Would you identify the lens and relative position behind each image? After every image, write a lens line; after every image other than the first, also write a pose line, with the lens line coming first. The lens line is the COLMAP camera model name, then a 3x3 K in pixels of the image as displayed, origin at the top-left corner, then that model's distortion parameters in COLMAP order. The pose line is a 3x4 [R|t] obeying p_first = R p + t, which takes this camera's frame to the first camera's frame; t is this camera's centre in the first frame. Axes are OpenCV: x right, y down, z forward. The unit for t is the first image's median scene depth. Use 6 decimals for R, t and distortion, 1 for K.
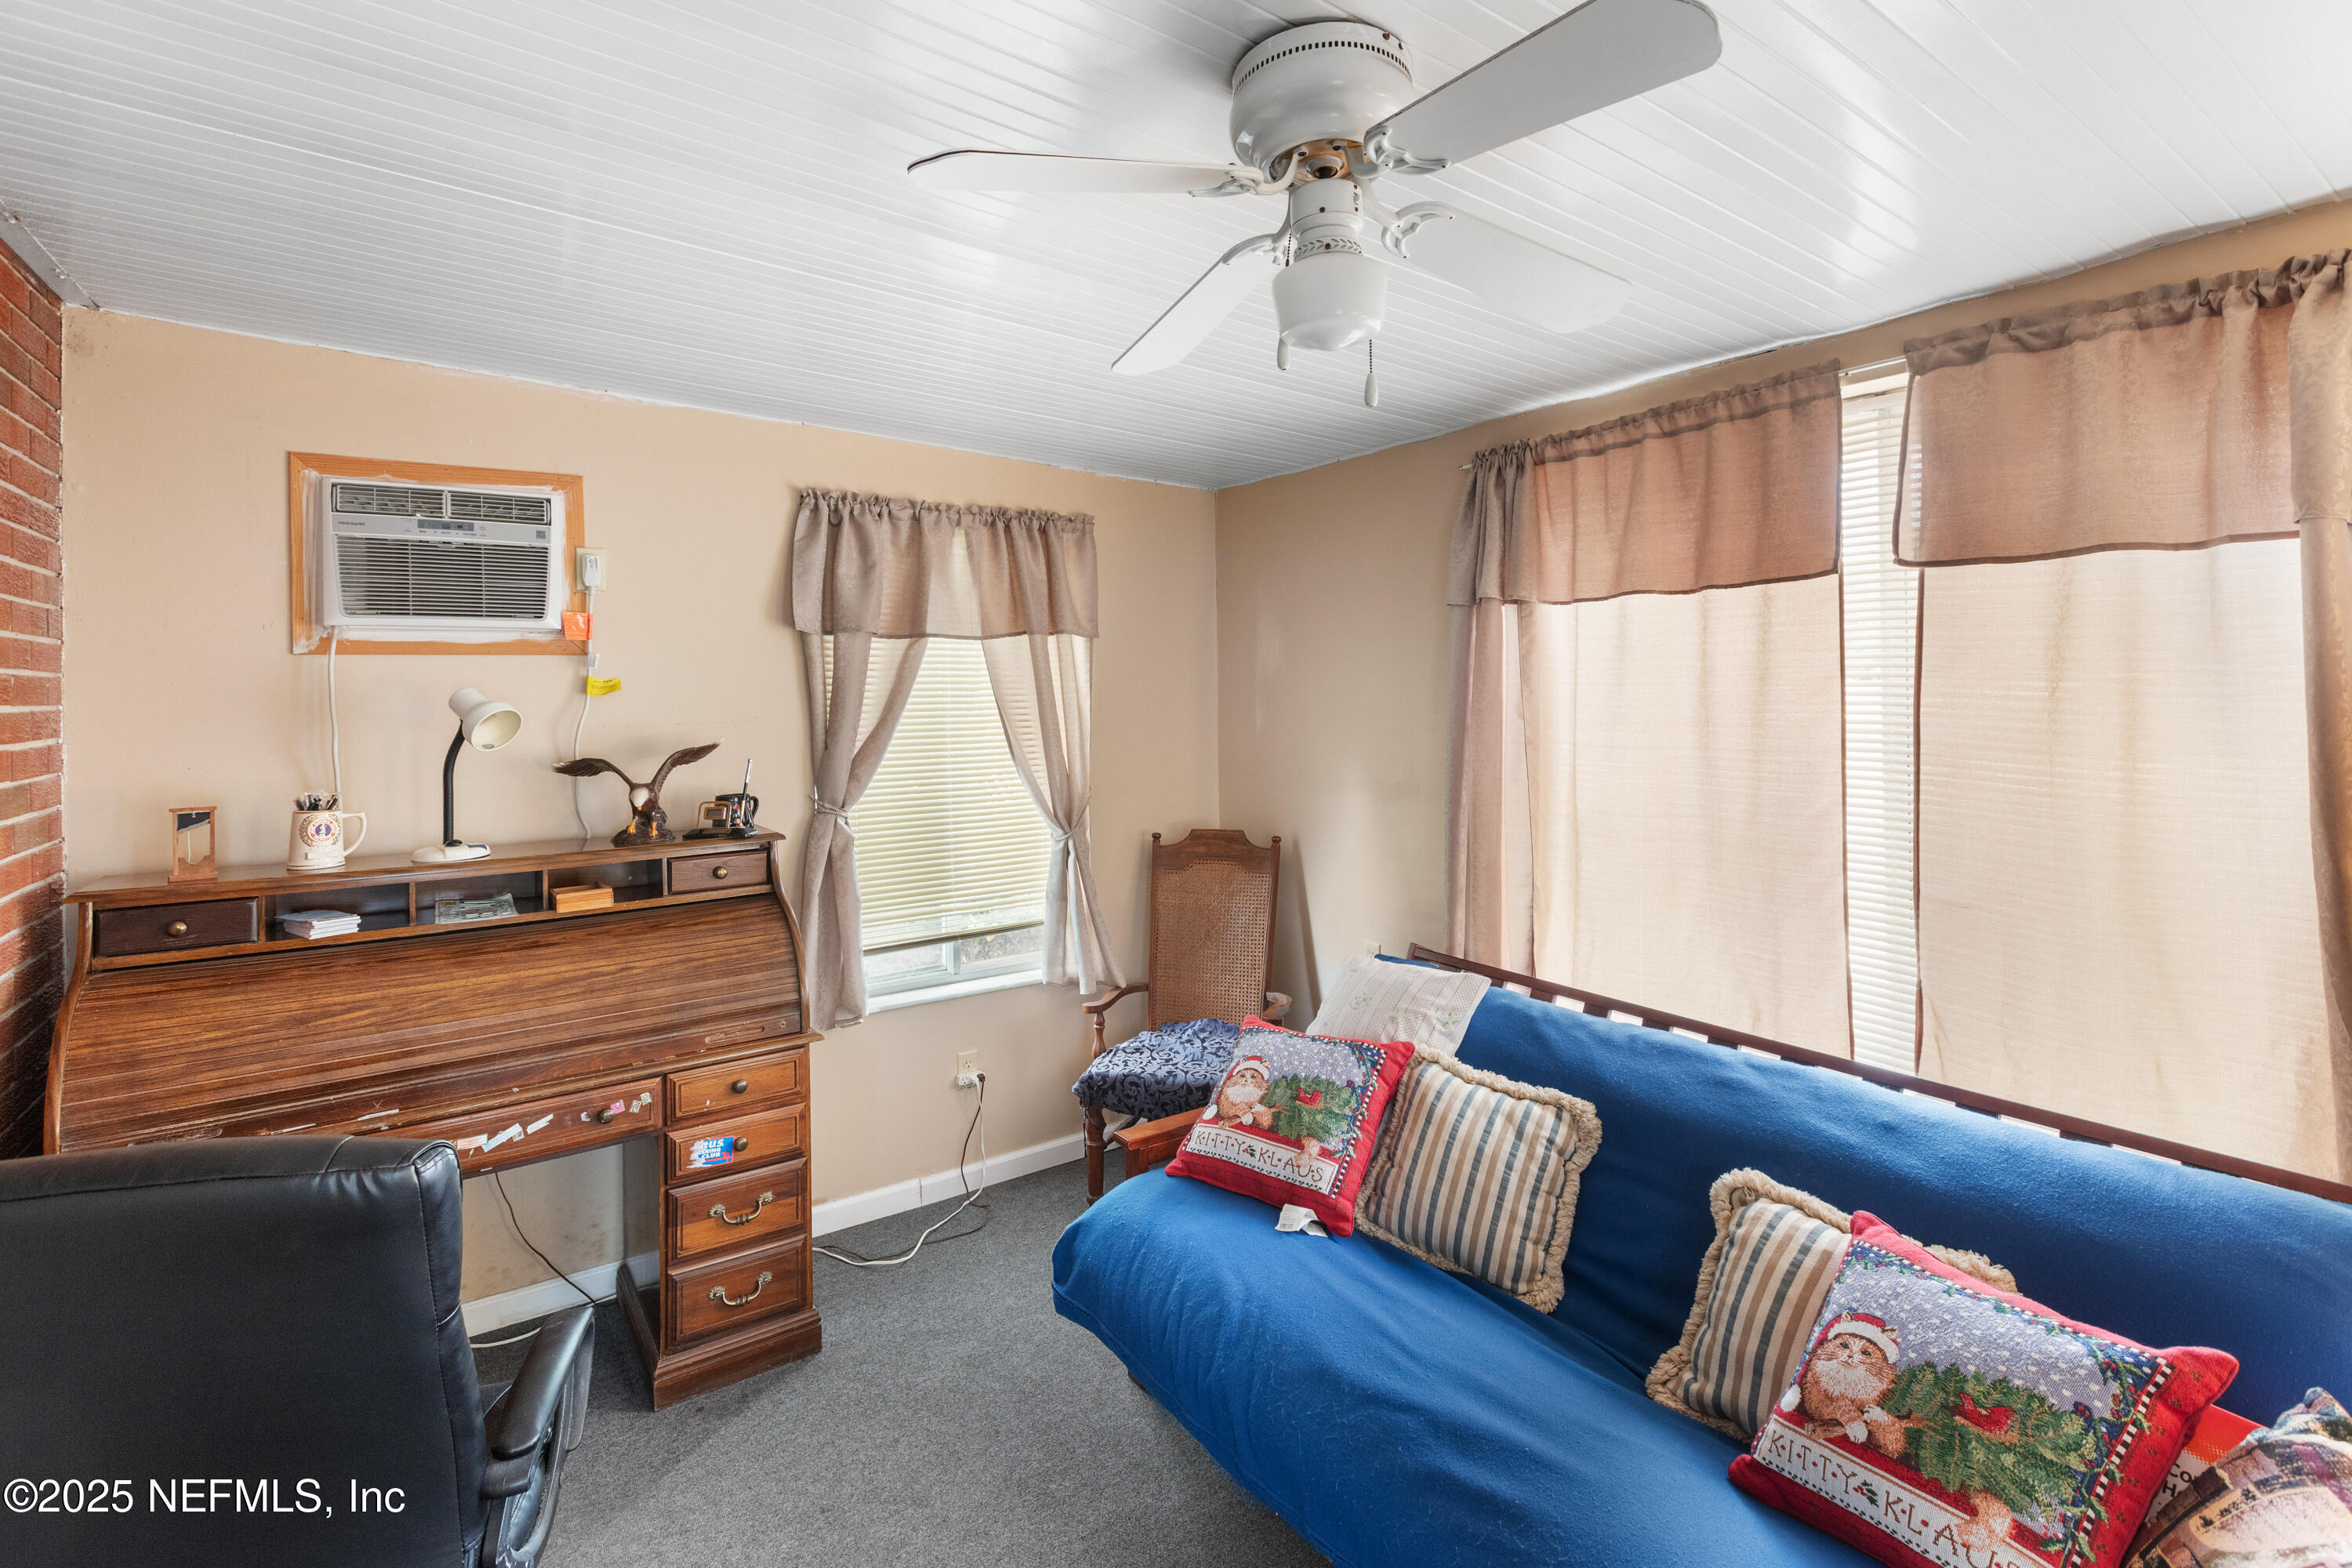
lens RADIAL K [[1080.7, 0, 1160.6], [0, 1080.7, 691.1], [0, 0, 1]] dist [-0.000590, 0.000686]
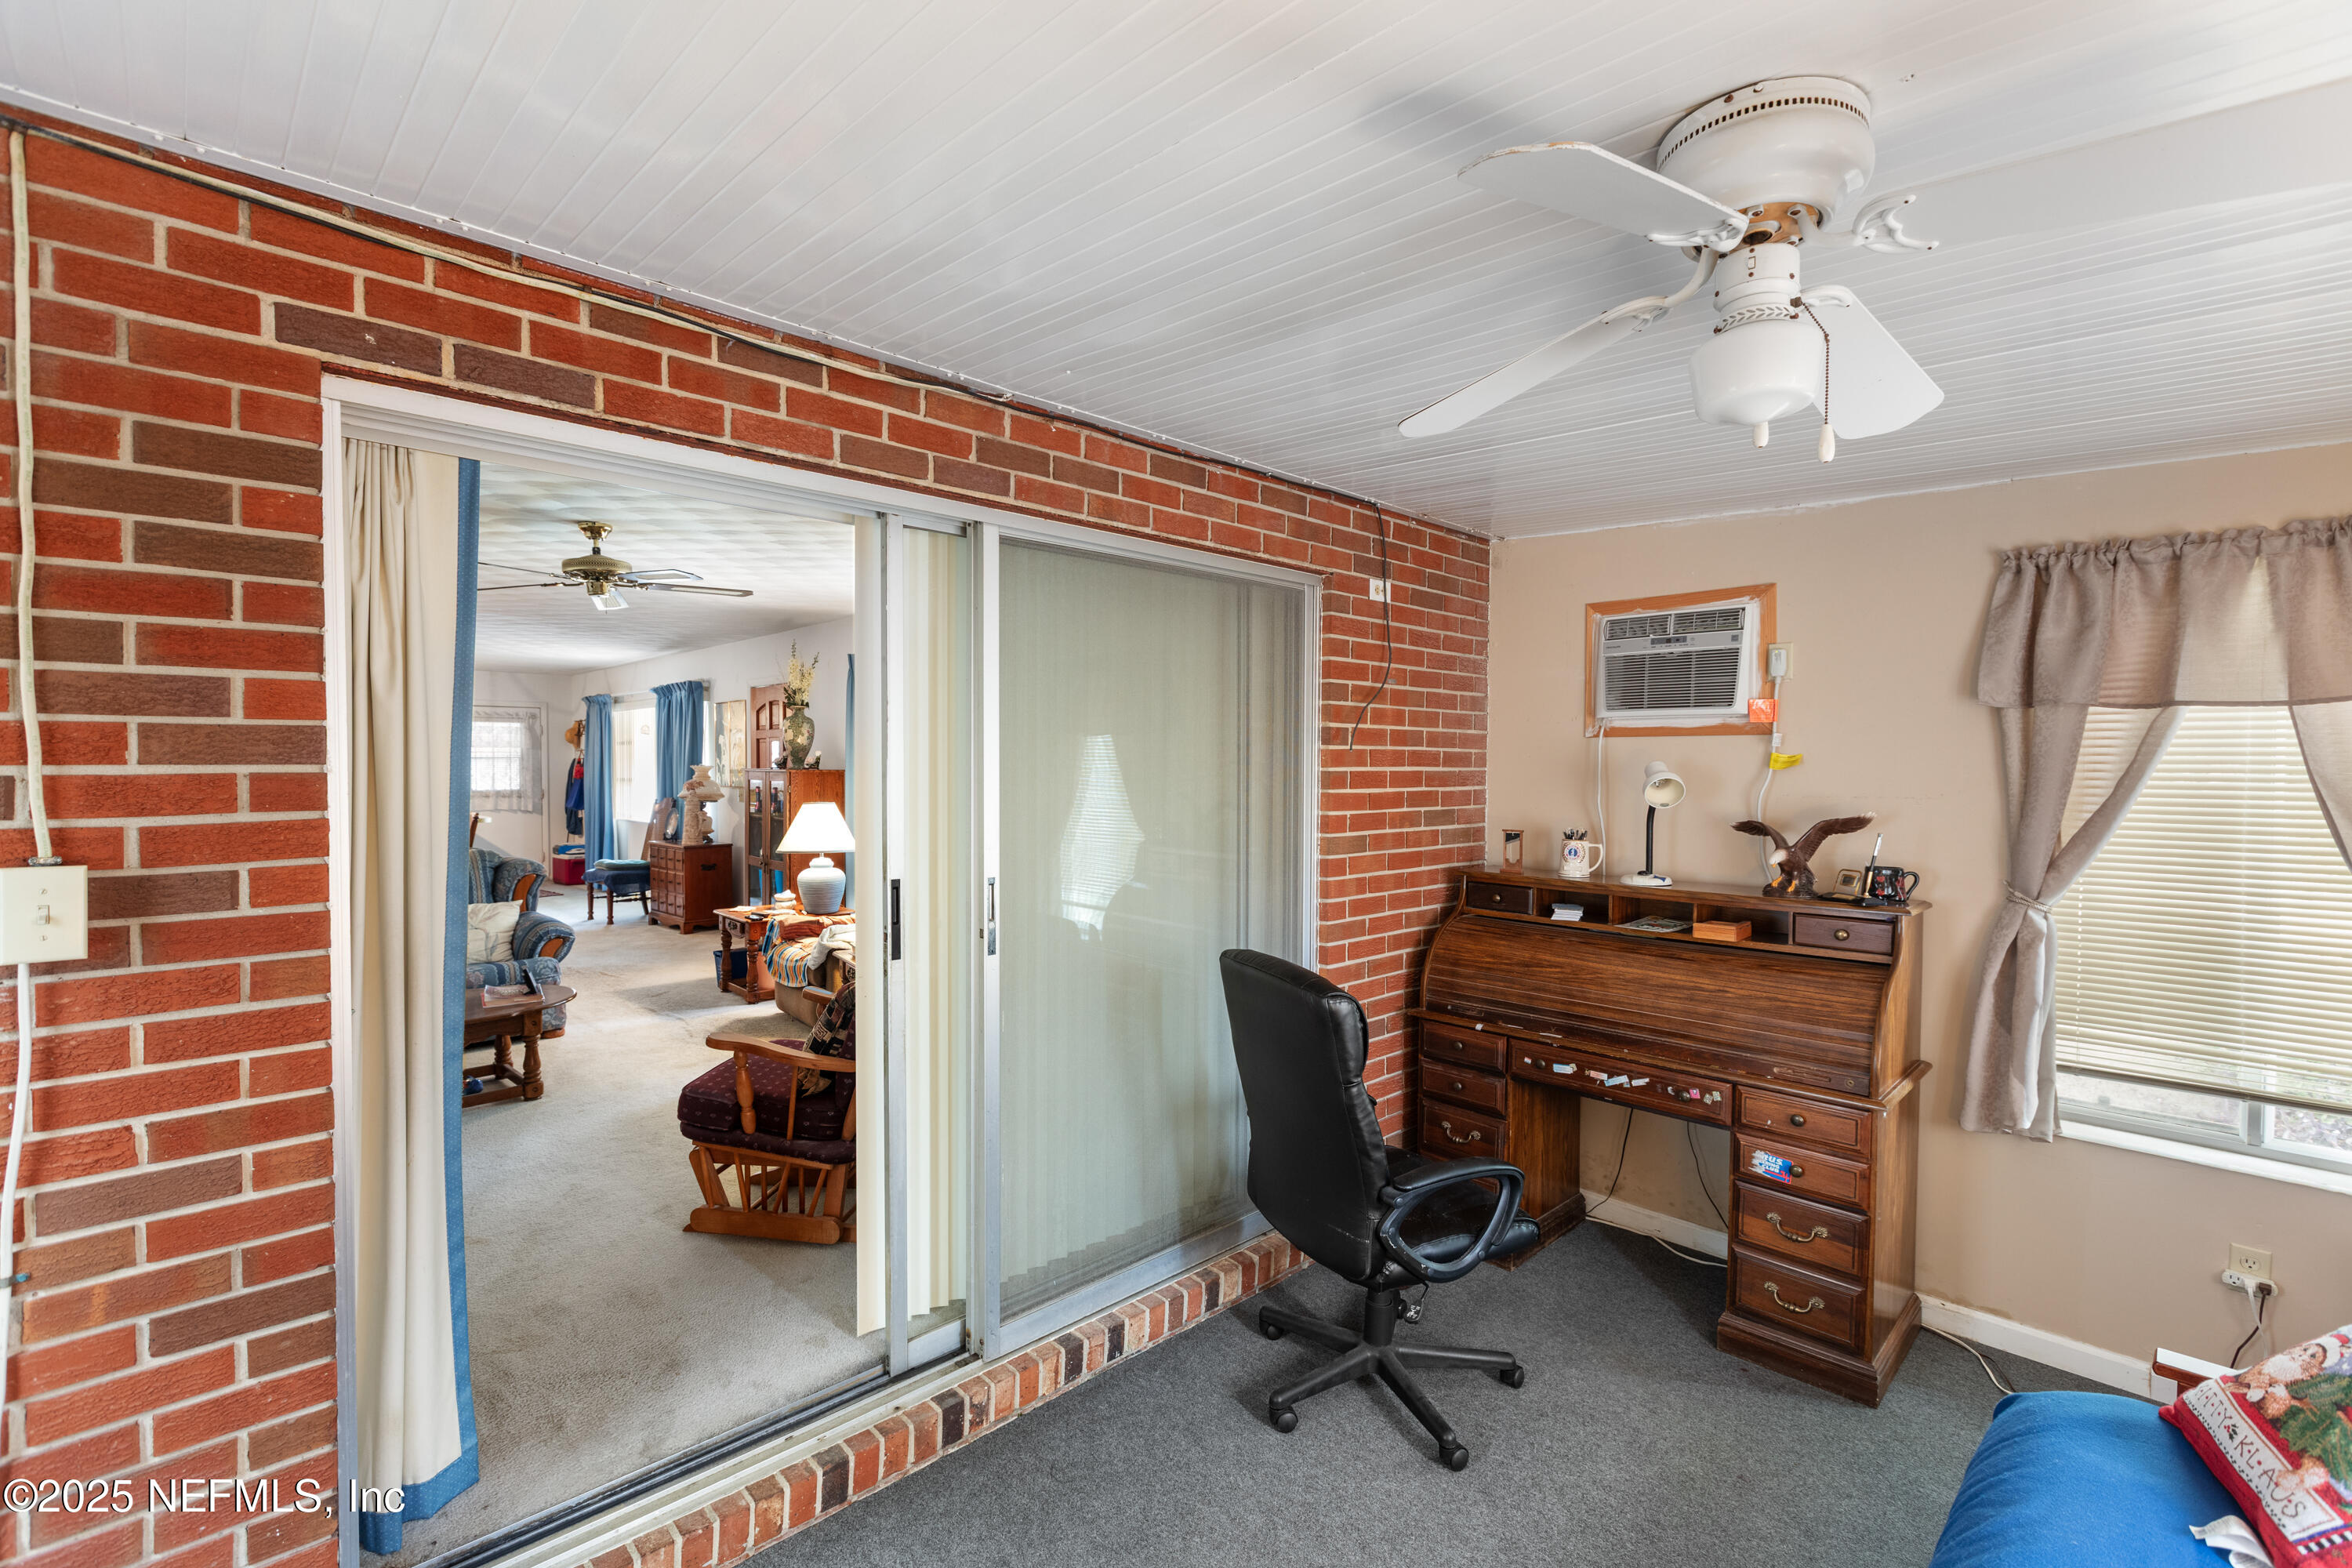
lens RADIAL K [[1053.1, 0, 1171.2], [0, 1053.1, 788.8], [0, 0, 1]] dist [-0.000975, 0.000656]
pose [[0.165141, 0.040635, -0.985433, 0.566602], [-0.010846, 0.999165, 0.039384, -0.013753], [0.986210, 0.004185, 0.165444, 0.177263]]
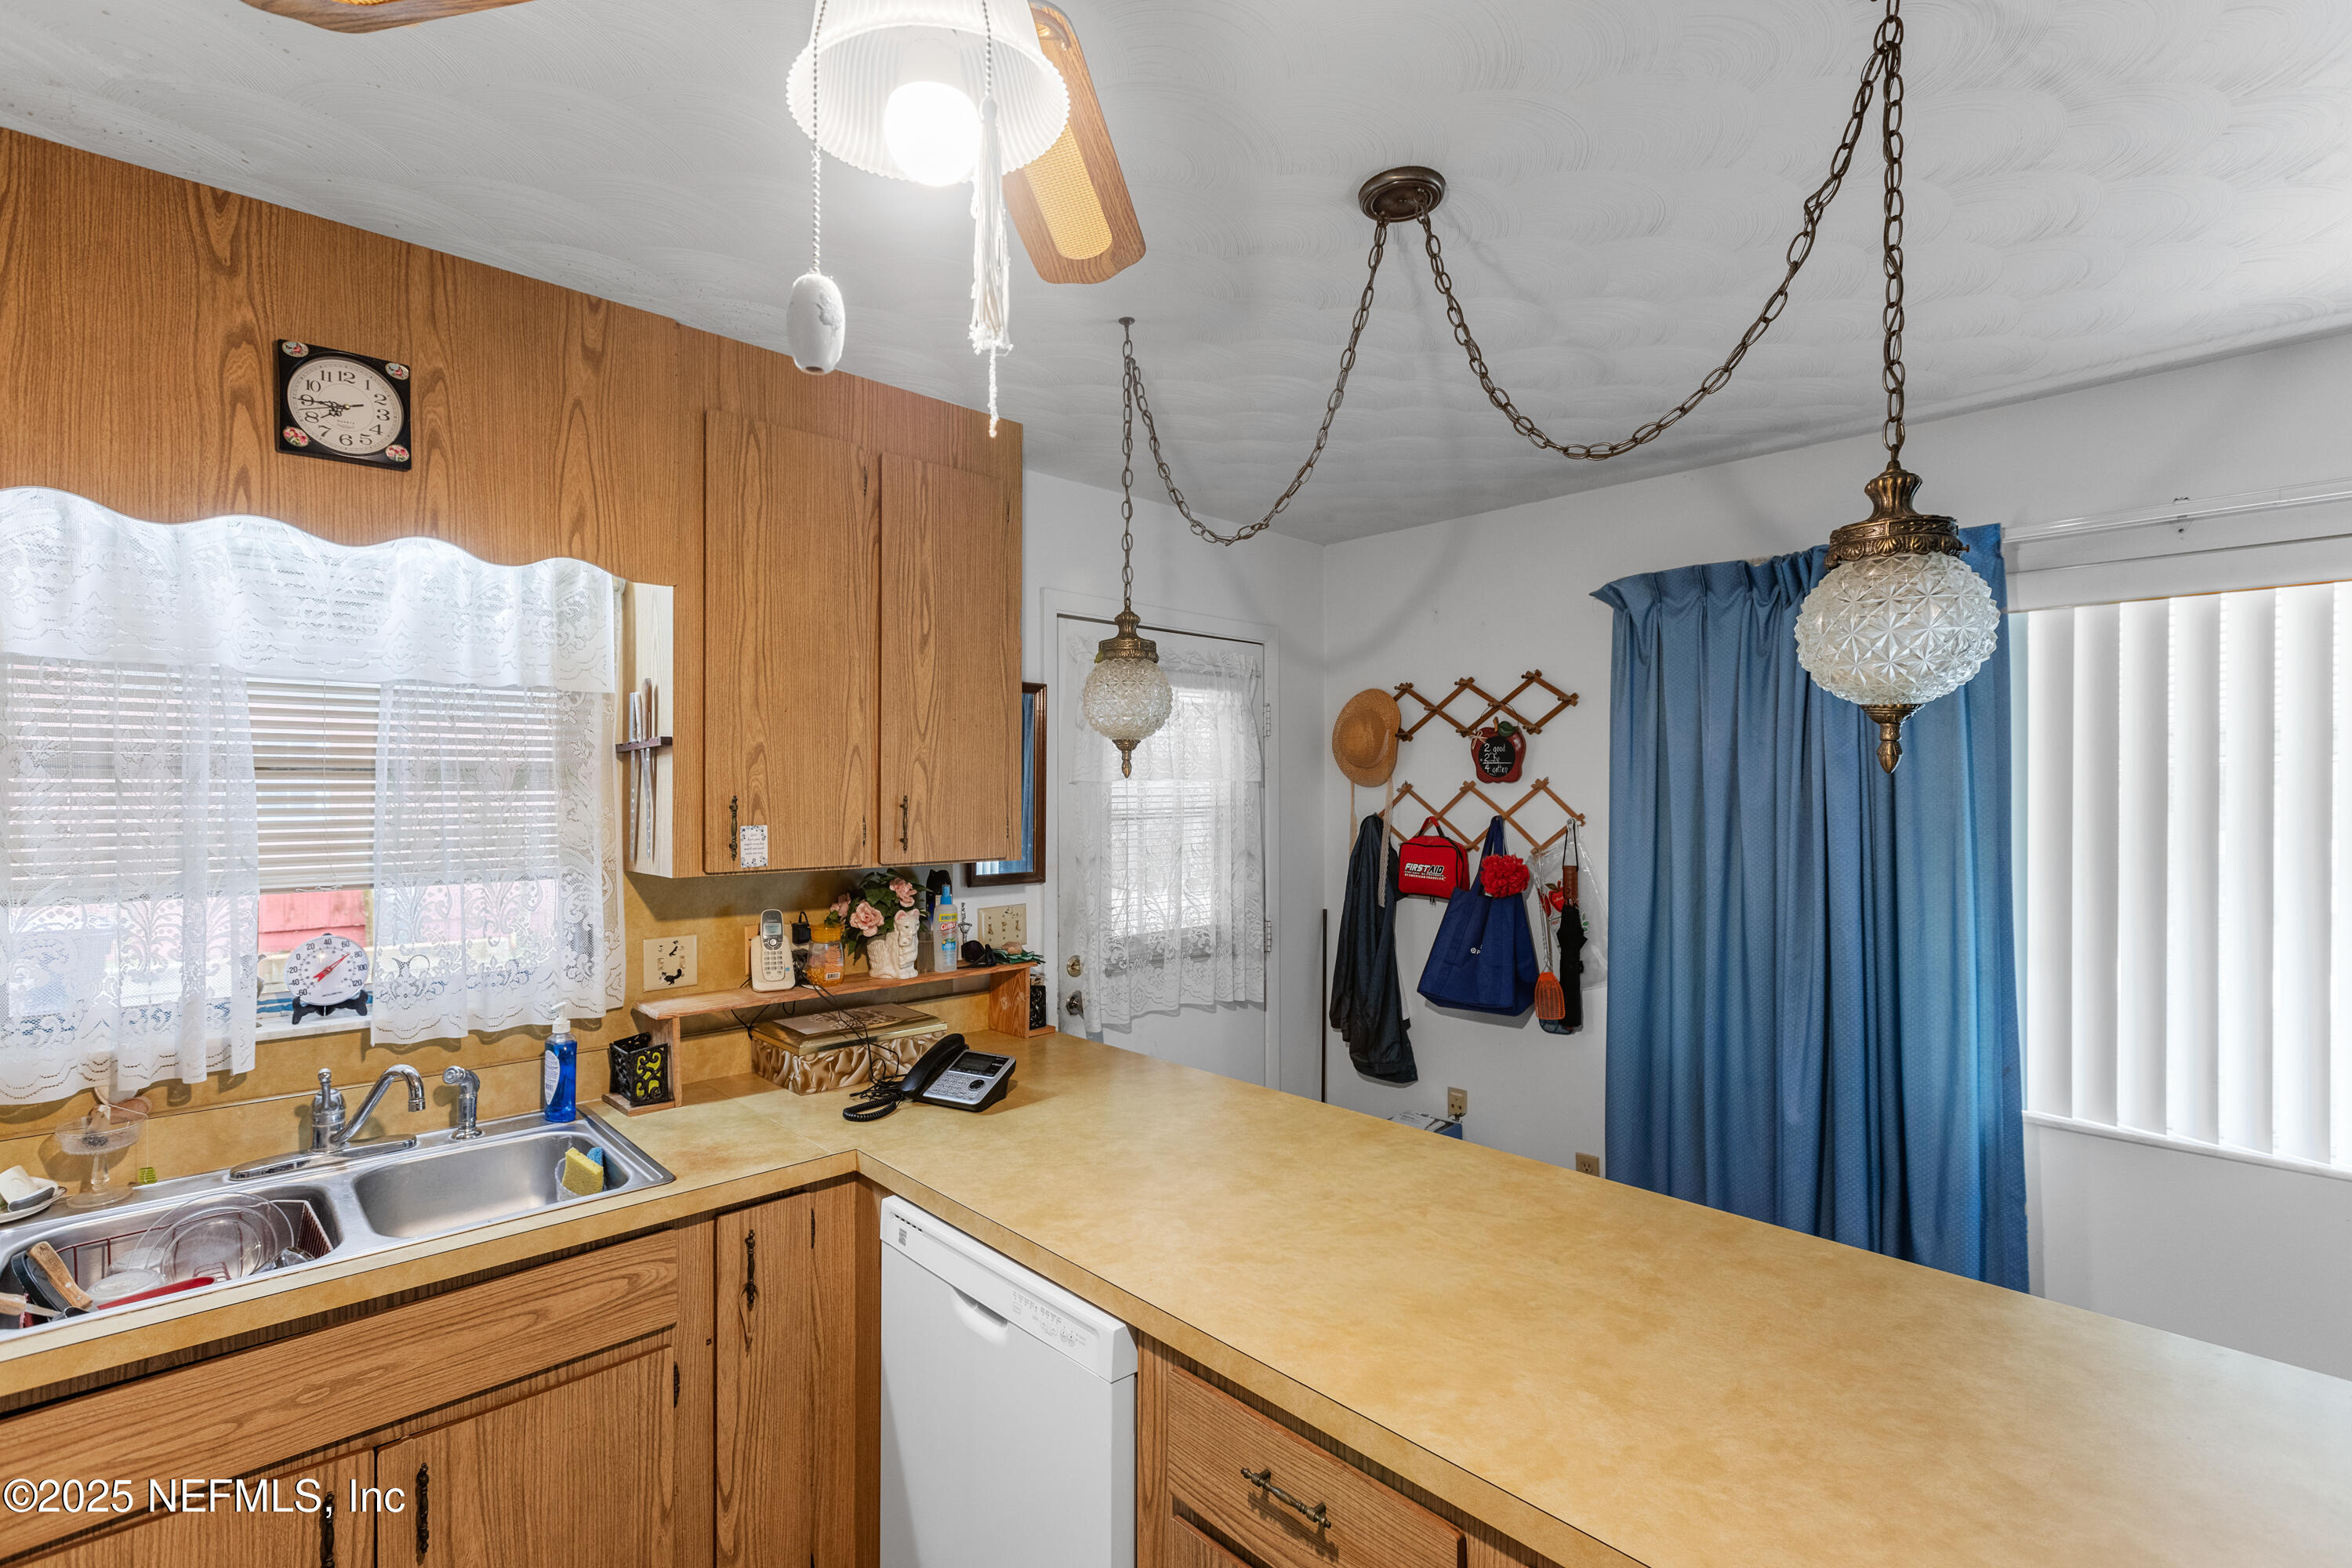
lens RADIAL K [[1061.8, 0, 1120.8], [0, 1061.8, 785.0], [0, 0, 1]] dist [-0.001221, 0.000069]
pose [[0.135836, 0.015833, -0.990605, -3.171044], [-0.010119, 0.999842, 0.014594, 0.008648], [0.990680, 0.008041, 0.135975, -2.186416]]
